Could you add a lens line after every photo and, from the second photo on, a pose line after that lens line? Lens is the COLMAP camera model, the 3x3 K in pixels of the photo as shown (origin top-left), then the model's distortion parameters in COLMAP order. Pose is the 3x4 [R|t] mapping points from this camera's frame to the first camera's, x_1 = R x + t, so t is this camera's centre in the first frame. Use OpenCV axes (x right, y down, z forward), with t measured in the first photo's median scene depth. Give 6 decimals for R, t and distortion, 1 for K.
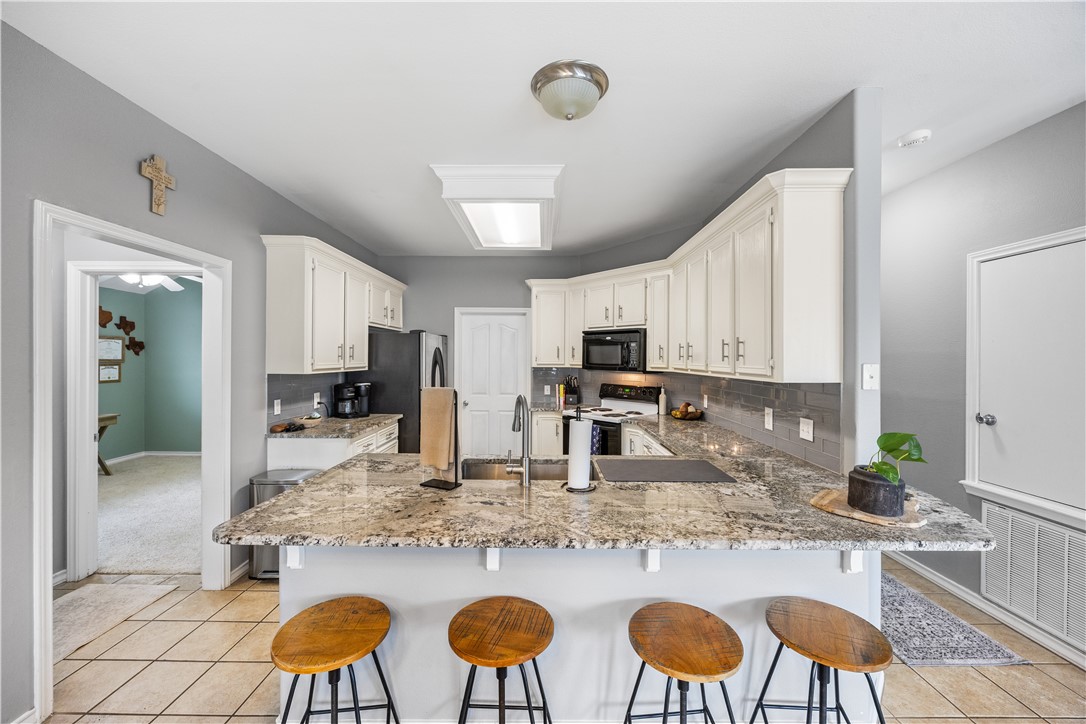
lens RADIAL K [[418.4, 0, 544.5], [0, 418.4, 359.5], [0, 0, 1]] dist [-0.001899, -0.000172]
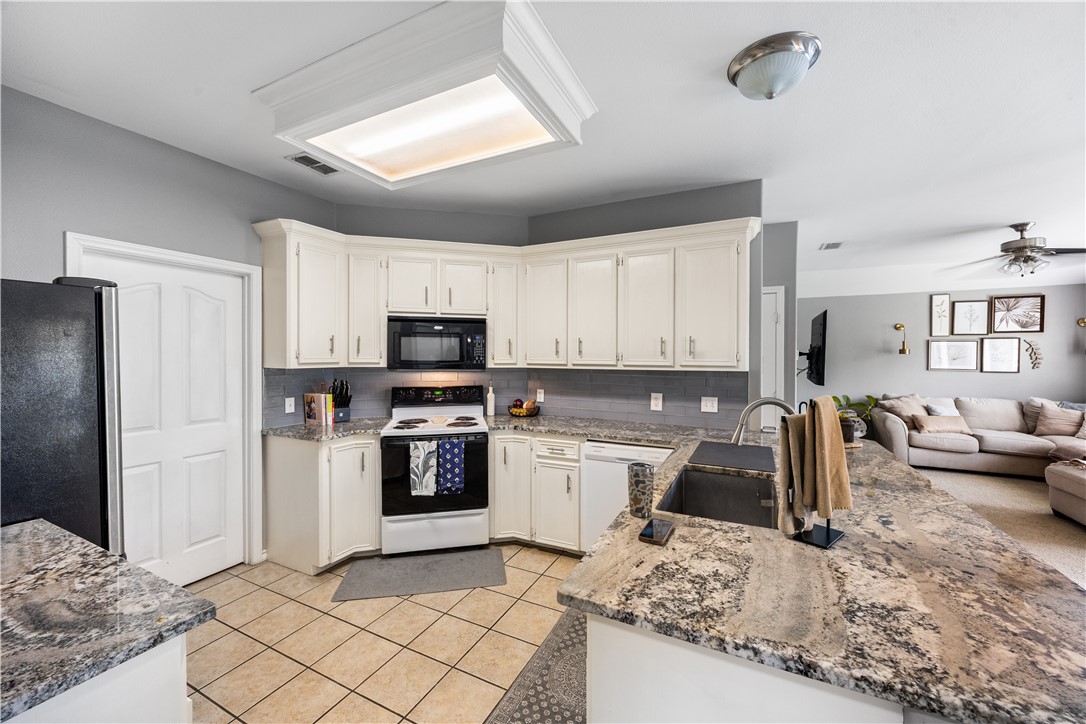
lens RADIAL K [[418.4, 0, 544.7], [0, 418.4, 354.8], [0, 0, 1]] dist [-0.001899, -0.000172]
pose [[0.441101, -0.004589, 0.897446, -0.498671], [0.004038, 0.999987, 0.003128, -0.002203], [-0.897448, 0.002244, 0.441114, 0.514481]]
